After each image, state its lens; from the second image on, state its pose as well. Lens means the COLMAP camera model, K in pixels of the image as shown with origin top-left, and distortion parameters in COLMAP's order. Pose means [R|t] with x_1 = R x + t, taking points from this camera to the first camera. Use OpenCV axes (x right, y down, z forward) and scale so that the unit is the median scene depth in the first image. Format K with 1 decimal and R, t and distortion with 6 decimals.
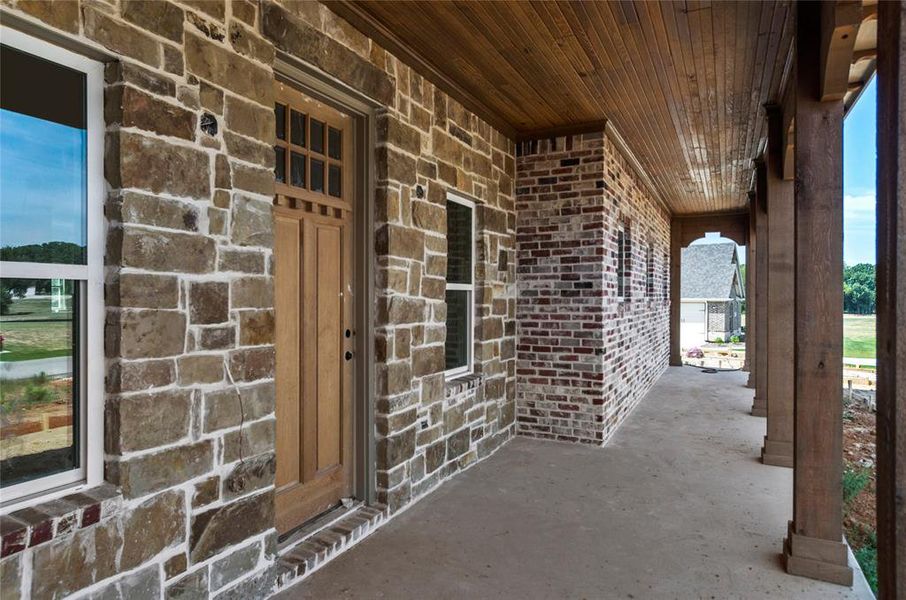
lens RADIAL K [[596.4, 0, 448.7], [0, 596.4, 296.4], [0, 0, 1]] dist [-0.007919, 0.006019]
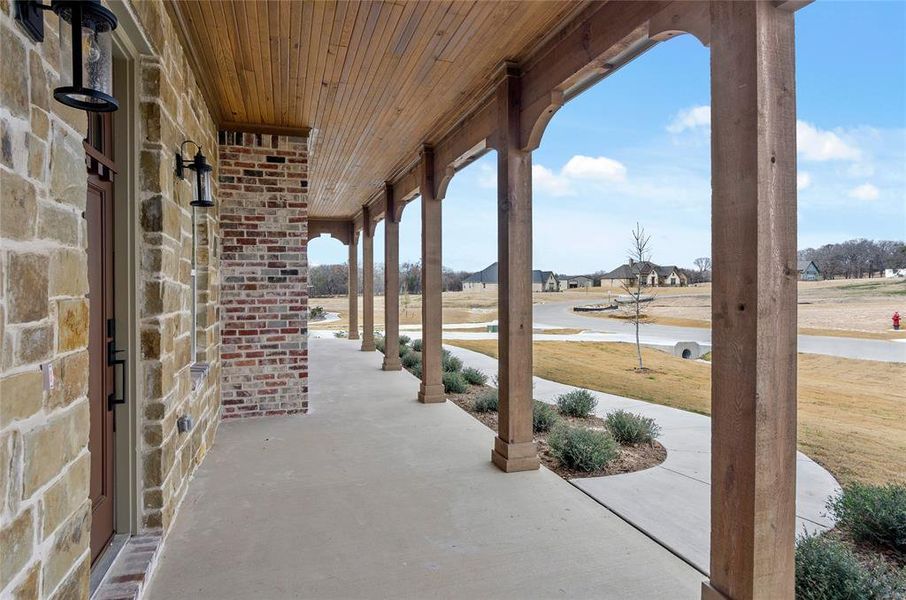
lens RADIAL K [[482.2, 0, 455.7], [0, 482.2, 285.7], [0, 0, 1]] dist [0.001330, -0.004938]
pose [[0.707855, -0.005440, 0.706337, -0.276525], [0.003600, 0.999985, 0.004093, 0.005300], [-0.706349, -0.000355, 0.707864, 0.208666]]
